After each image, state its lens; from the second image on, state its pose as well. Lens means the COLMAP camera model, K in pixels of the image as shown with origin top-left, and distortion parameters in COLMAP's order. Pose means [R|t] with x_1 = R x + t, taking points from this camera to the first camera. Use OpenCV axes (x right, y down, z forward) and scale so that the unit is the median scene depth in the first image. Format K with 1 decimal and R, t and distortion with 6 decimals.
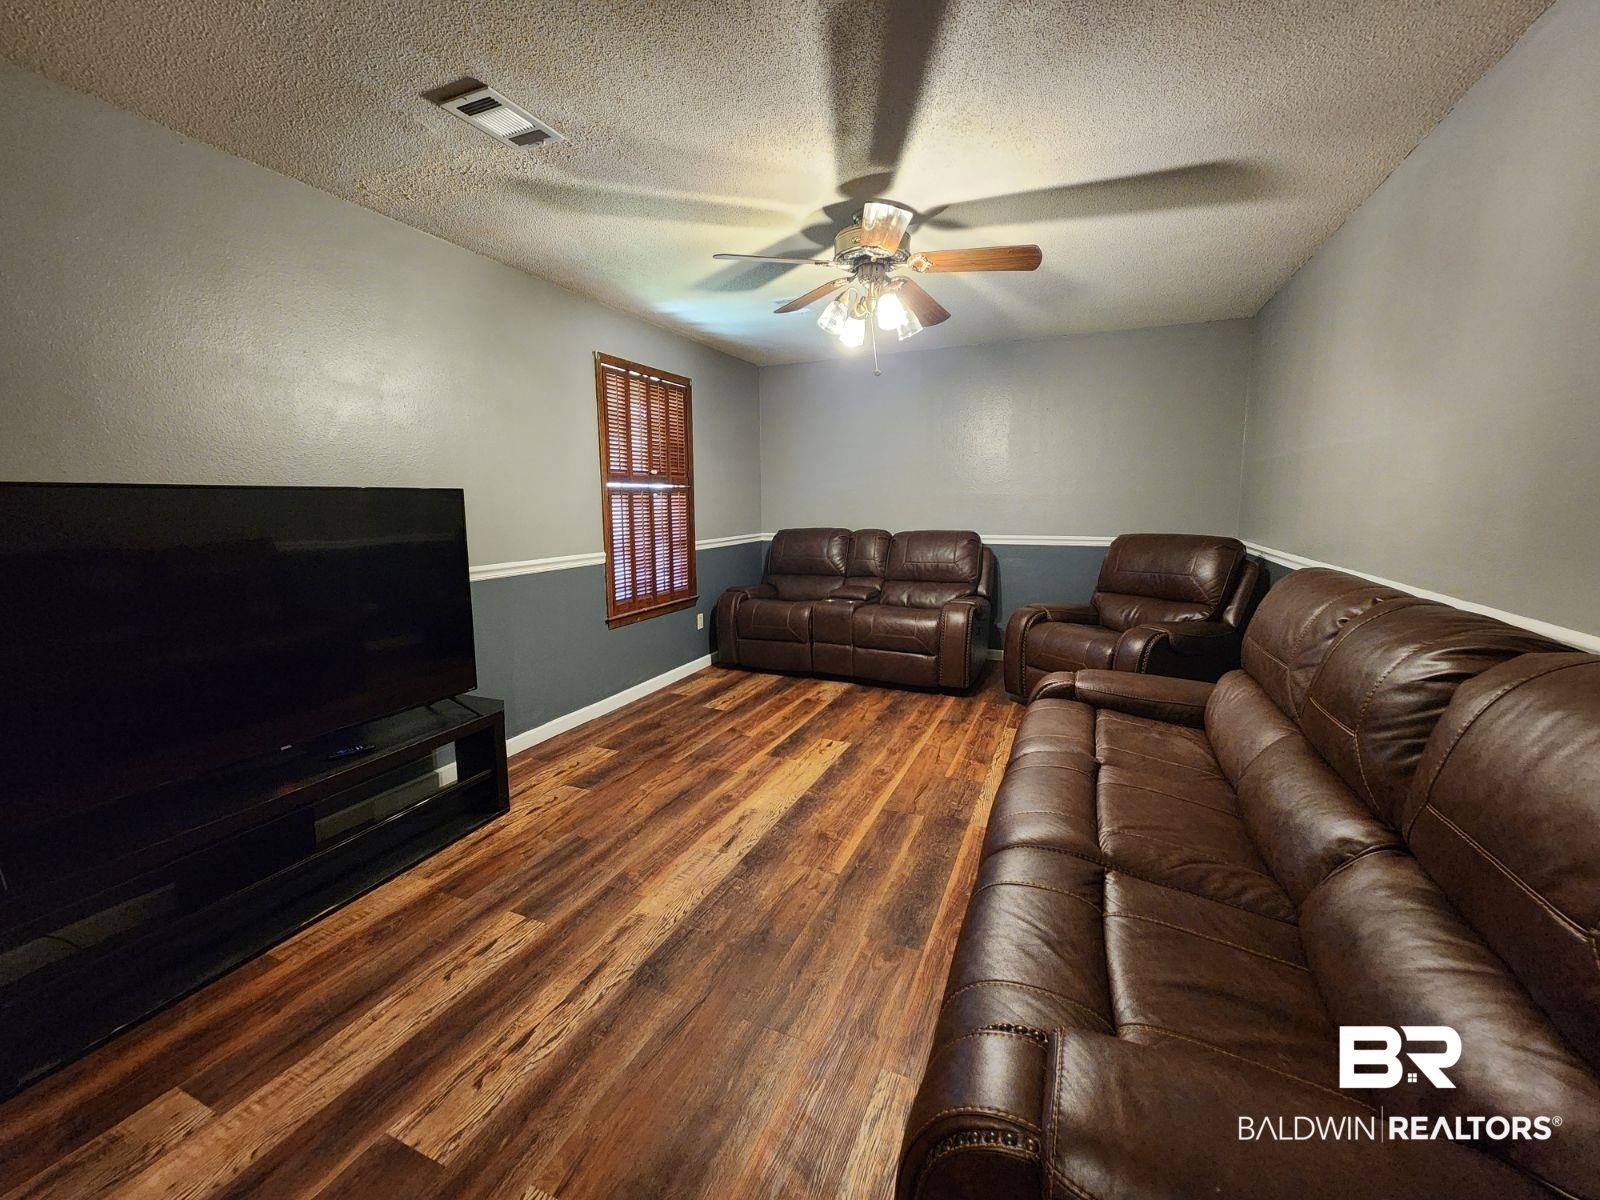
lens RADIAL K [[666.8, 0, 792.4], [0, 666.8, 593.0], [0, 0, 1]] dist [0.001240, -0.000101]
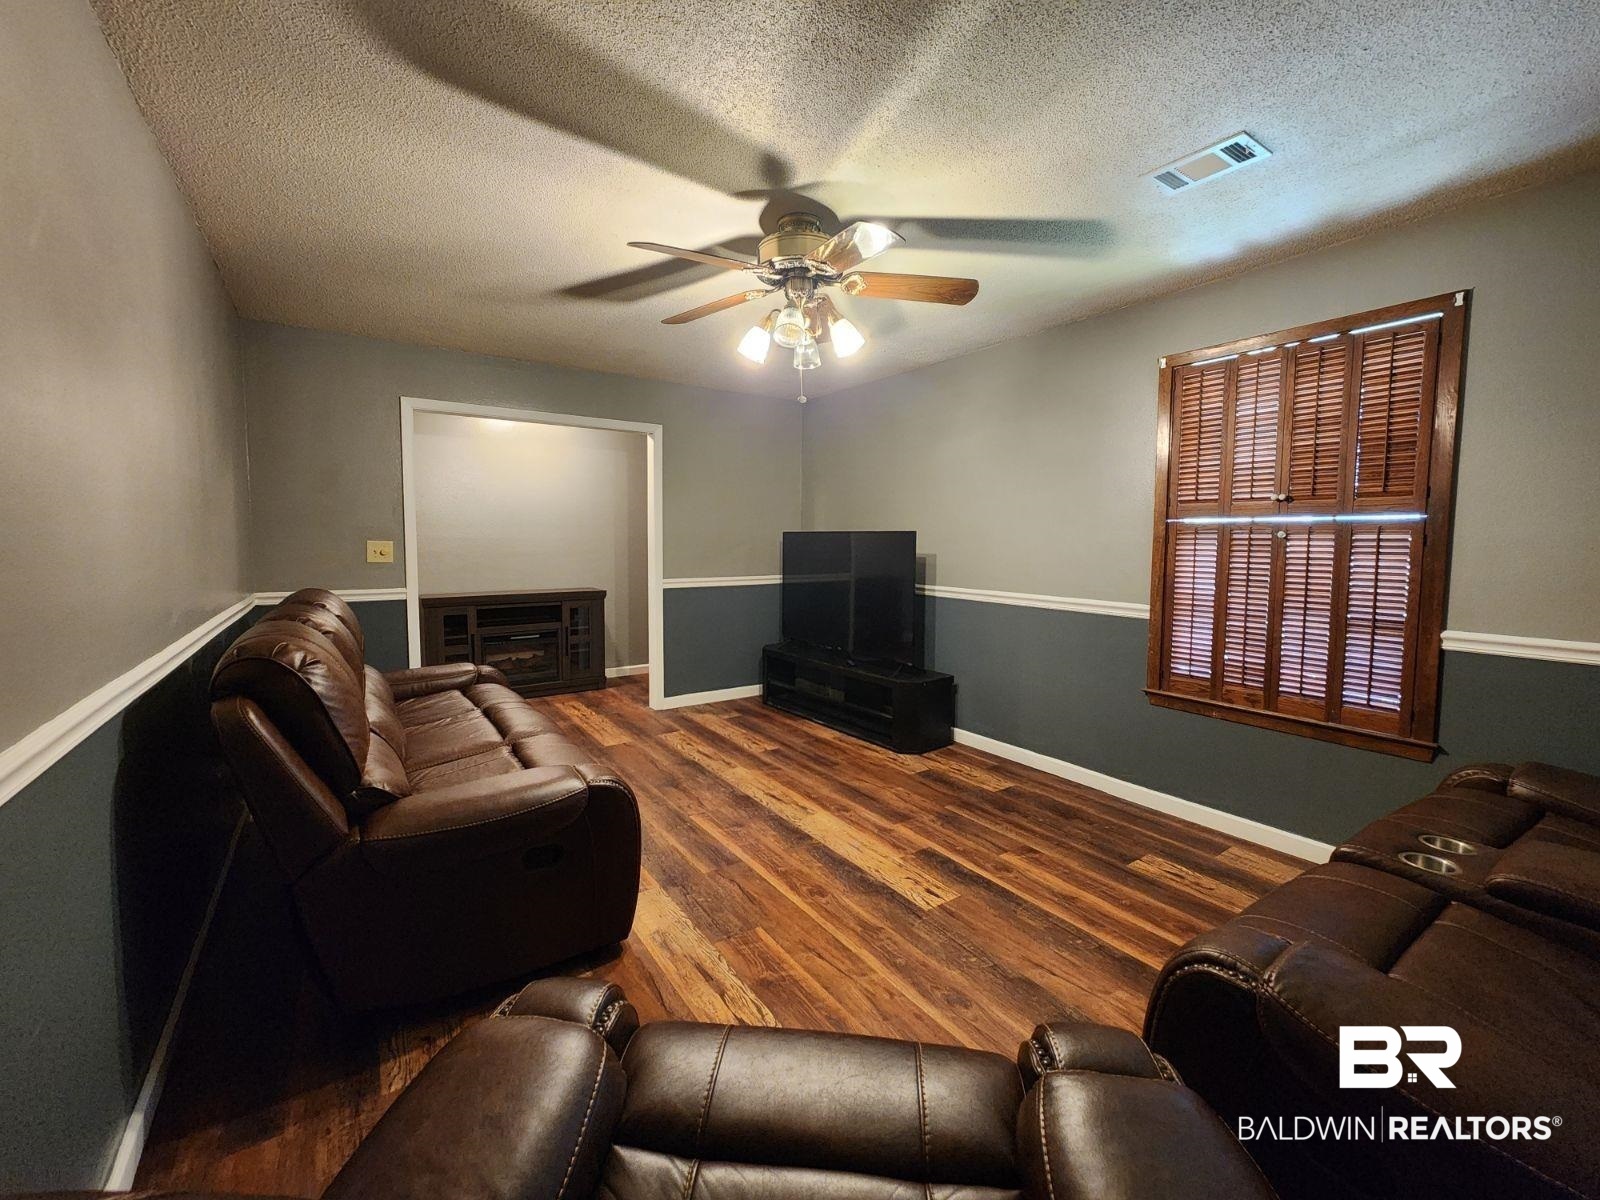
lens RADIAL K [[666.8, 0, 791.8], [0, 666.8, 595.2], [0, 0, 1]] dist [0.001240, -0.000101]
pose [[-0.543934, 0.079656, -0.835339, 0.726305], [-0.115685, 0.978860, 0.168671, -0.185944], [0.831115, 0.188383, -0.523220, 1.242989]]
